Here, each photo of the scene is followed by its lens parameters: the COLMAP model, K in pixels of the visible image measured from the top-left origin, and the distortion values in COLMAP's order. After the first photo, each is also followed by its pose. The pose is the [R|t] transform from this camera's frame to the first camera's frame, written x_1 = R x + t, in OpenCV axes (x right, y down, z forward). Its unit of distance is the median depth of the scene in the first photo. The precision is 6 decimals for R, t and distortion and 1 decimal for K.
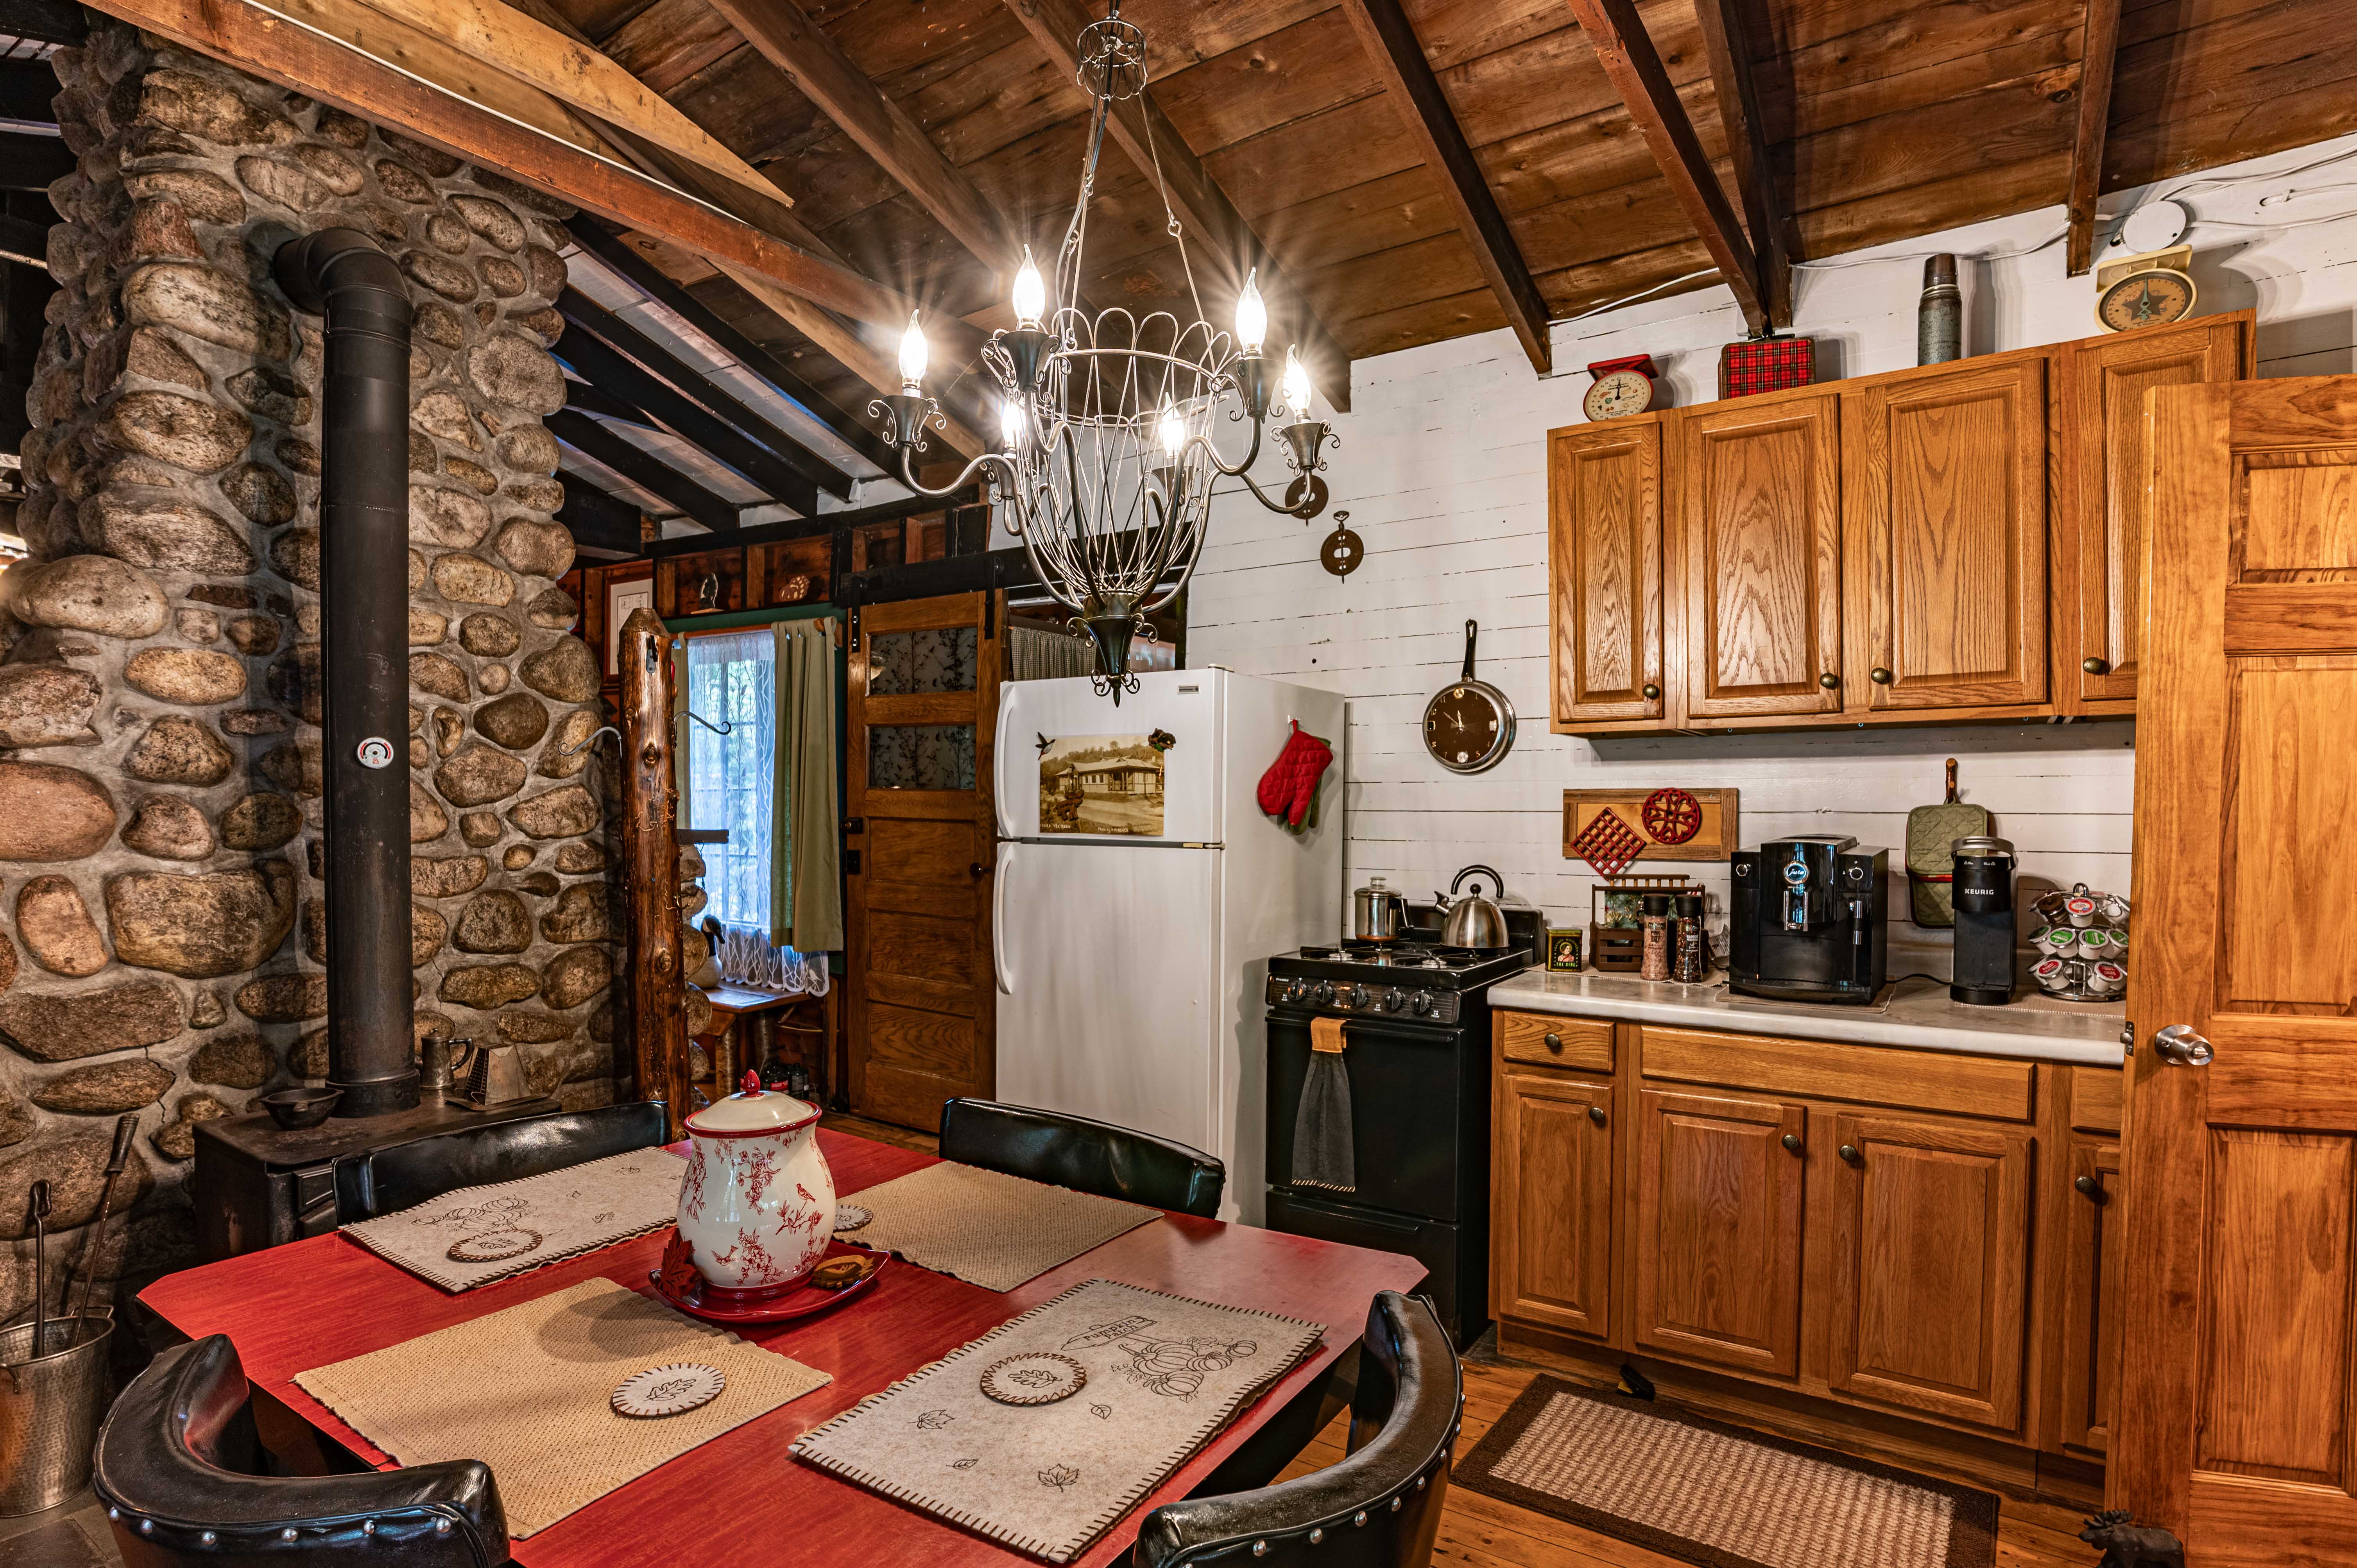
lens RADIAL K [[1192.5, 0, 1201.6], [0, 1192.5, 834.7], [0, 0, 1]] dist [-0.066940, 0.026616]
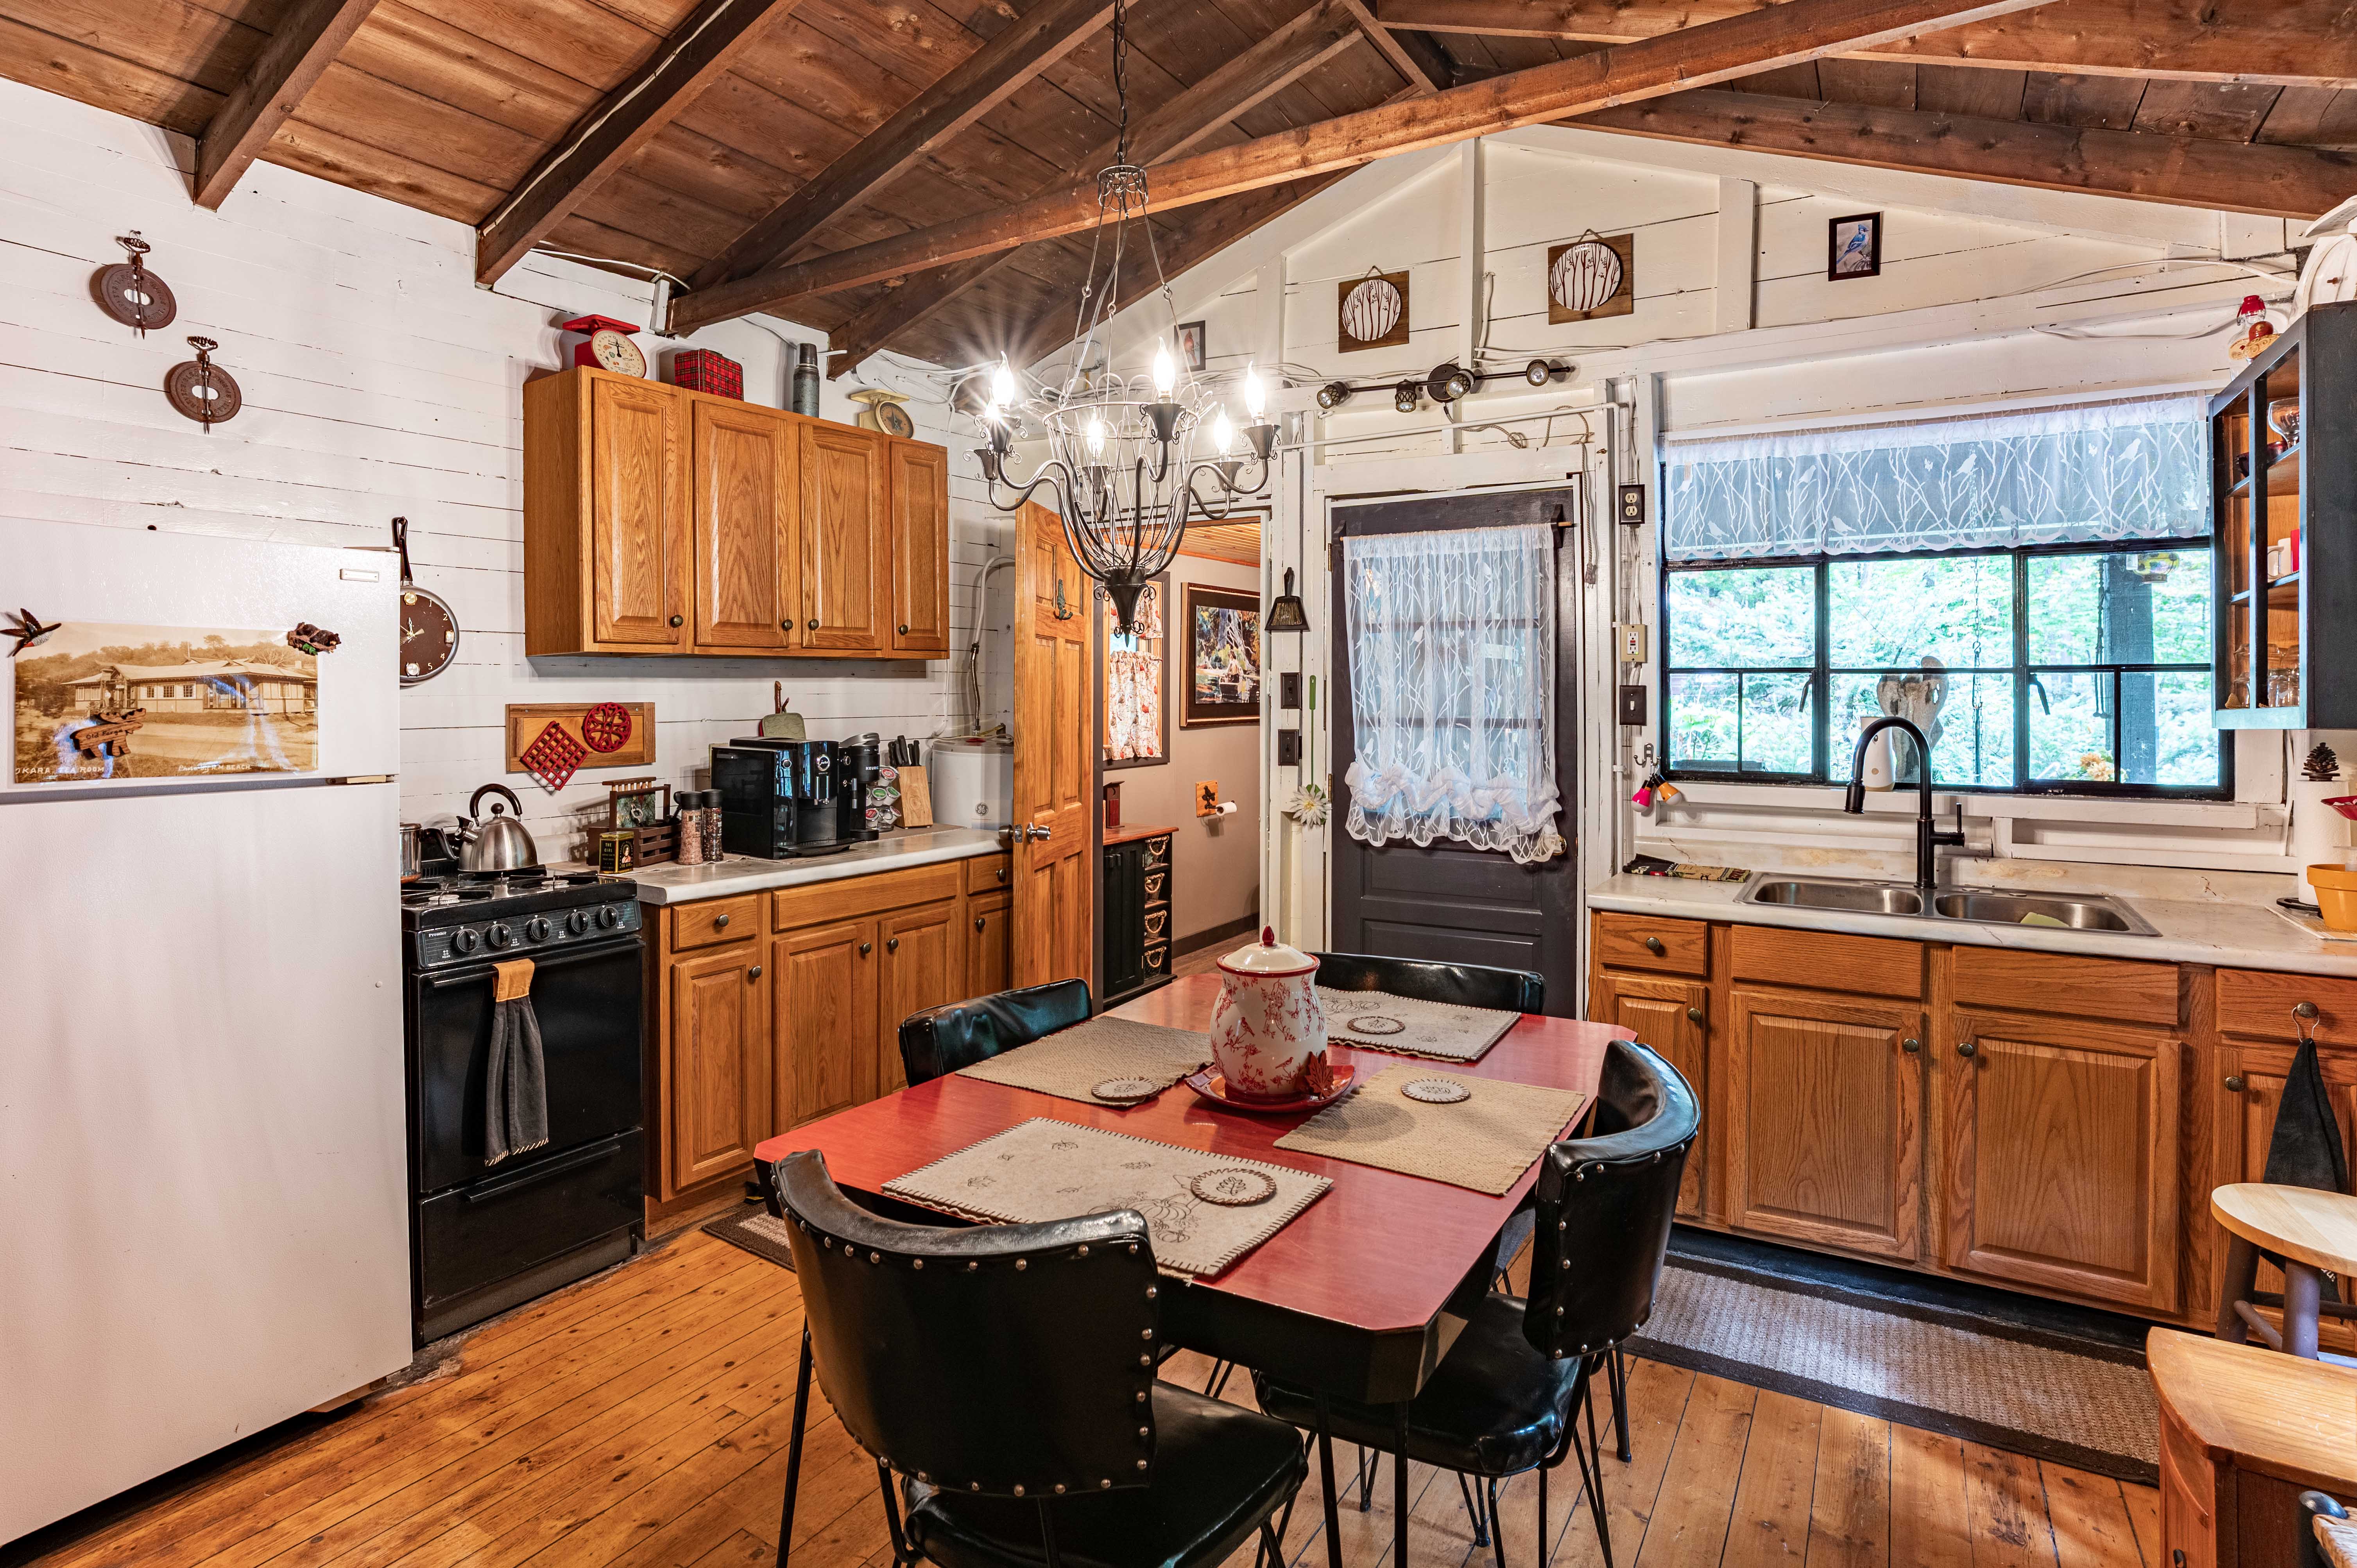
lens RADIAL K [[1192.5, 0, 1158.0], [0, 1192.5, 683.7], [0, 0, 1]] dist [-0.066940, 0.026616]
pose [[-0.014482, 0.013091, 0.999809, -0.742639], [0.037754, 0.999208, -0.012536, -0.023843], [-0.999182, 0.037566, -0.014965, 0.497594]]
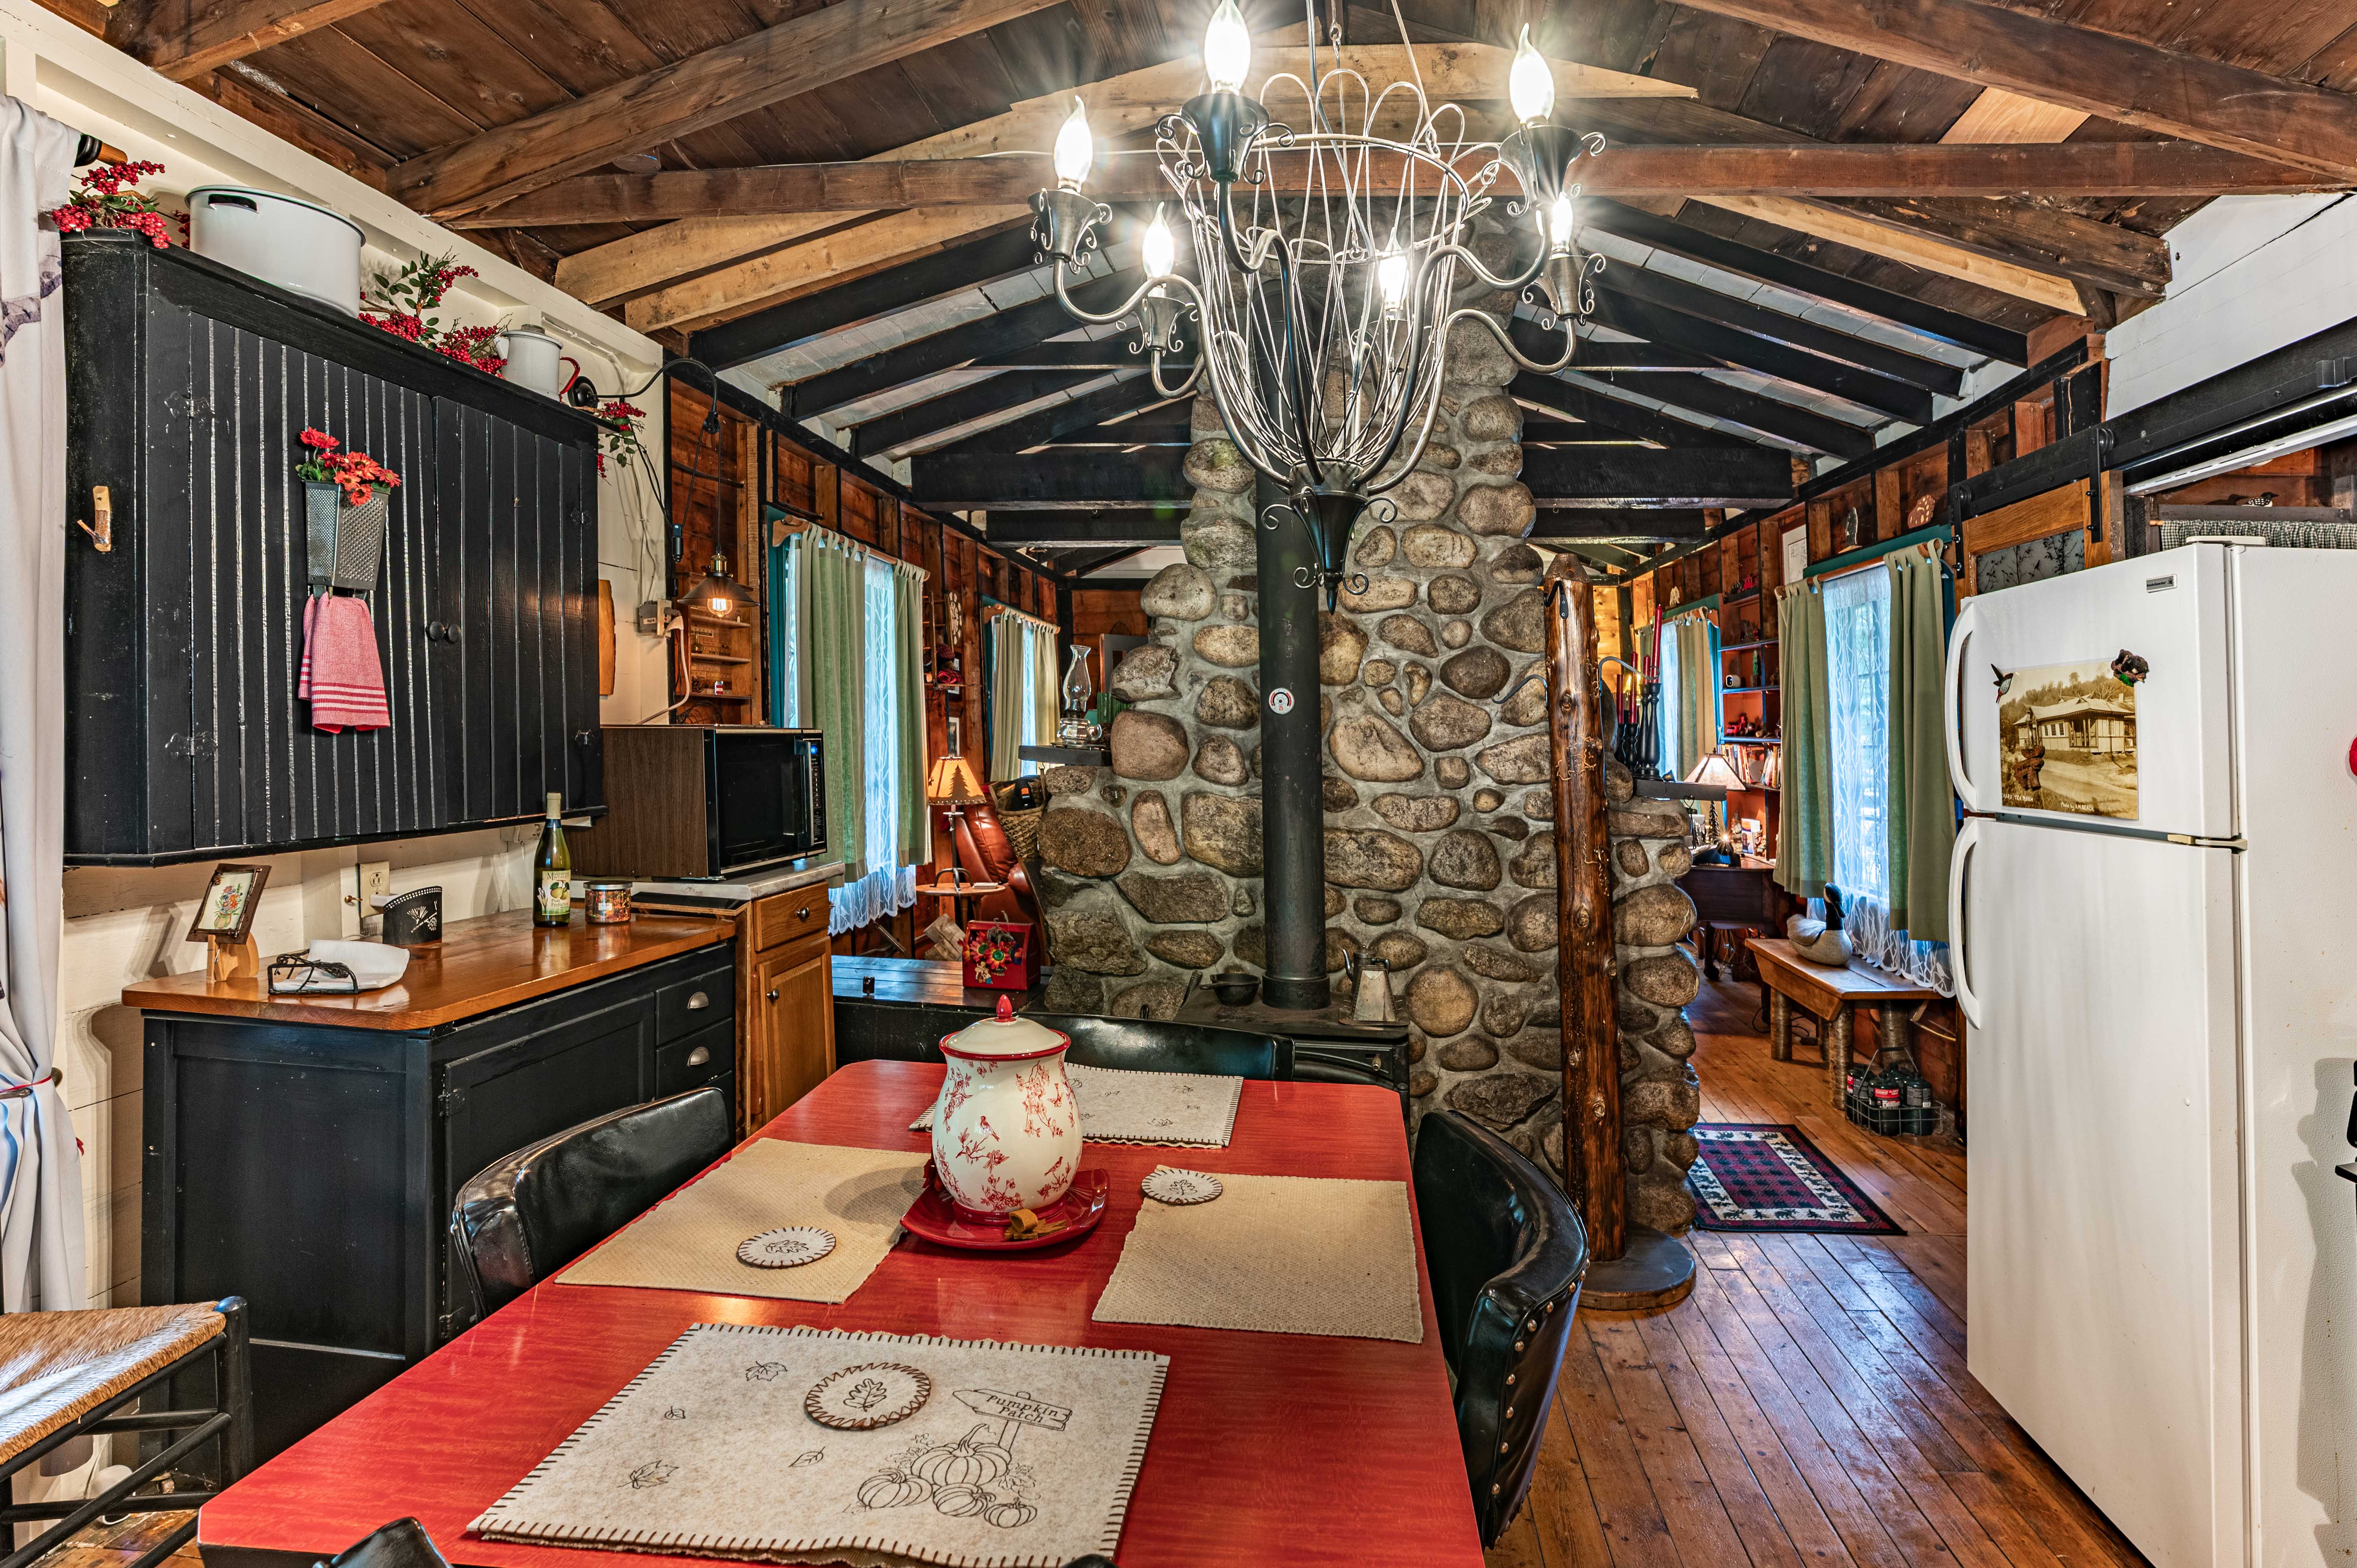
lens RADIAL K [[1192.4, 0, 1240.7], [0, 1192.4, 736.8], [0, 0, 1]] dist [-0.066940, 0.026616]
pose [[0.479386, 0.008321, -0.877565, 0.273057], [-0.052576, 0.998431, -0.019253, -0.006340], [0.876028, 0.055369, 0.479071, 0.299953]]
